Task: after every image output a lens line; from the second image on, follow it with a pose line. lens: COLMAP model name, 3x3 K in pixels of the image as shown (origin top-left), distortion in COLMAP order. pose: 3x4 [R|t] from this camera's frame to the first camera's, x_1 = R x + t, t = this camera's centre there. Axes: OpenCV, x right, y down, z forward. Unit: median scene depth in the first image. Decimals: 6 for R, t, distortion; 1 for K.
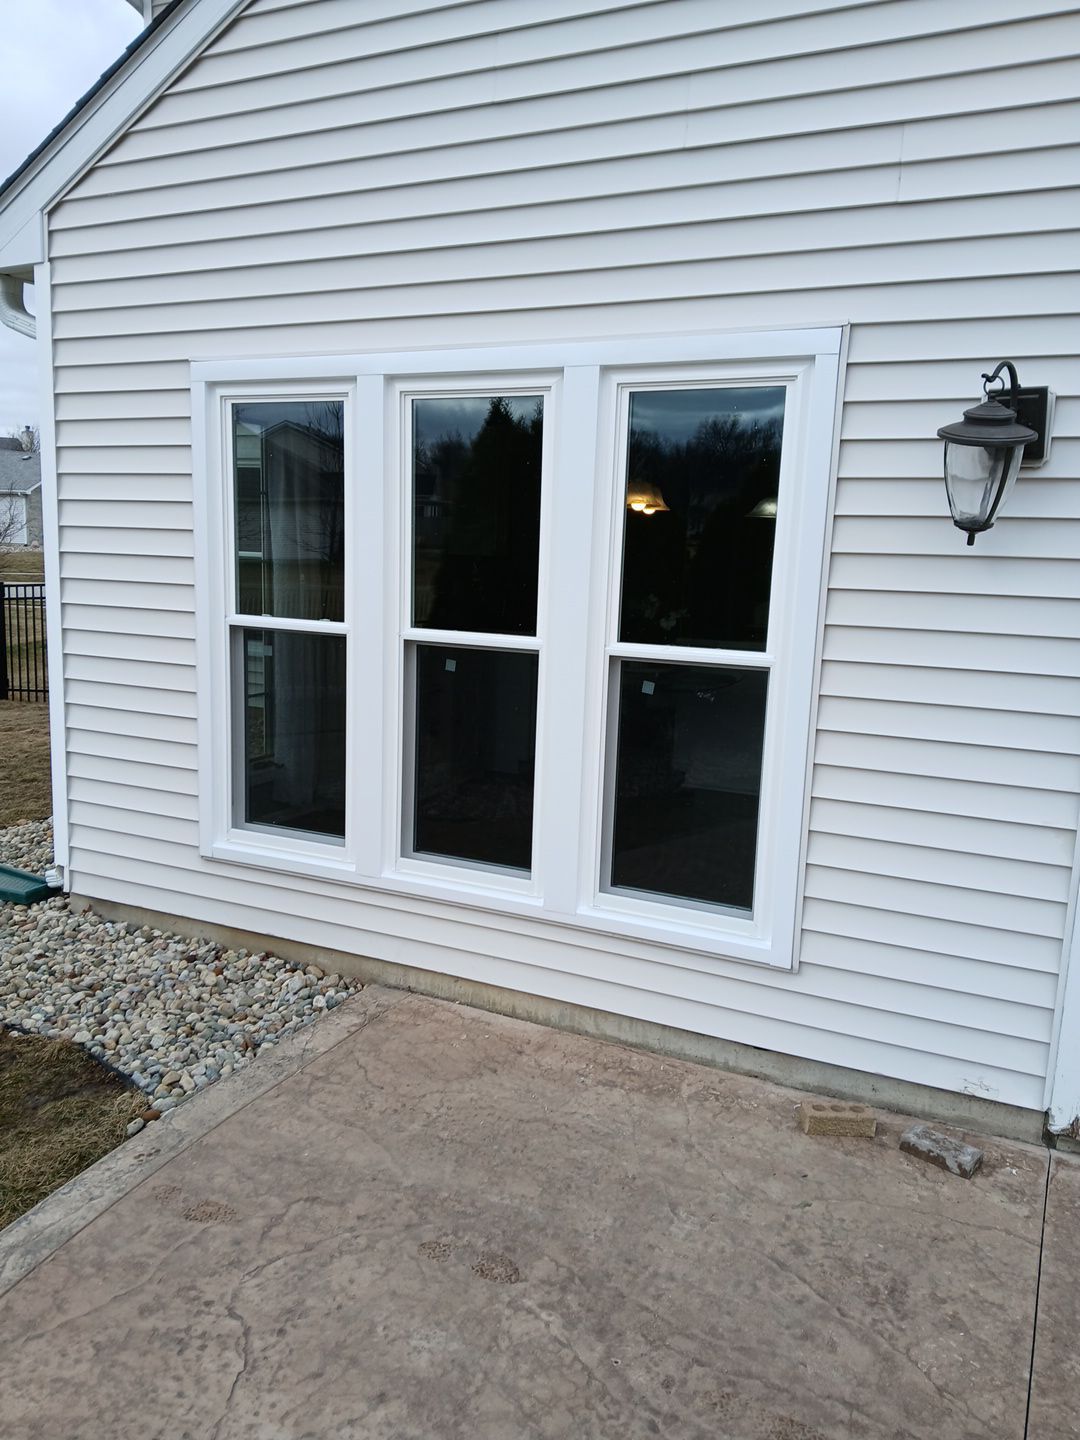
lens RADIAL K [[1088.8, 0, 538.1], [0, 1088.8, 716.5], [0, 0, 1]] dist [0.061866, -0.087103]
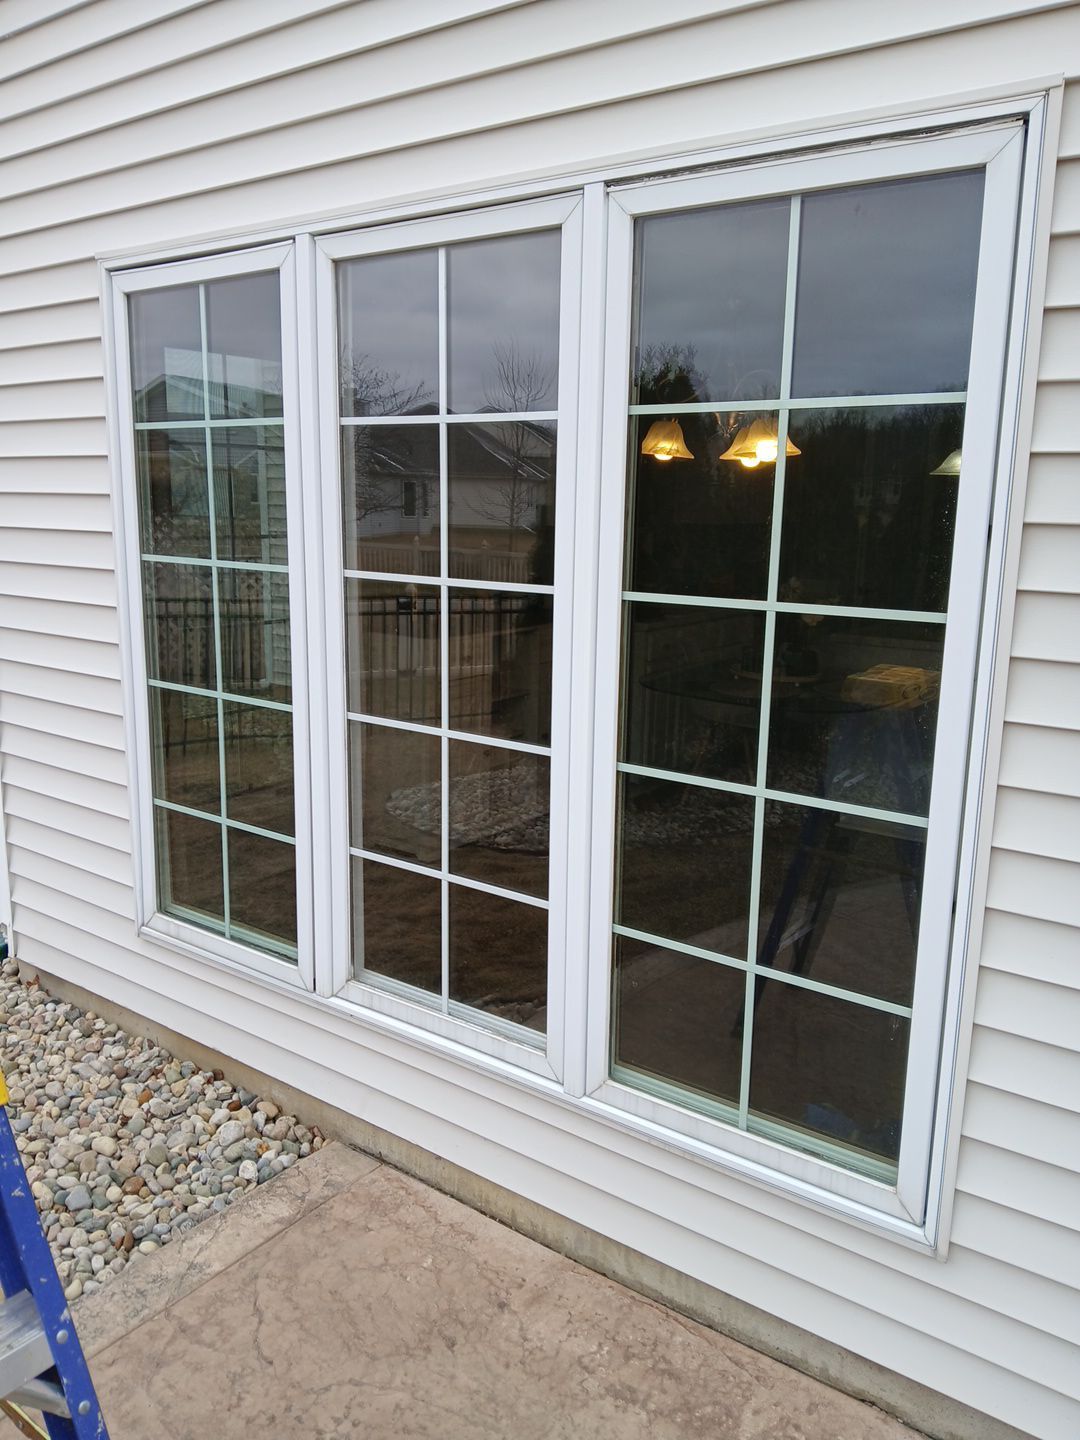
lens RADIAL K [[1088.8, 0, 535.3], [0, 1088.8, 720.5], [0, 0, 1]] dist [0.061866, -0.087103]
pose [[0.982913, 0.029404, -0.181708, 0.107227], [-0.023501, 0.999126, 0.034557, -0.061117], [0.182566, -0.029696, 0.982745, 0.356306]]
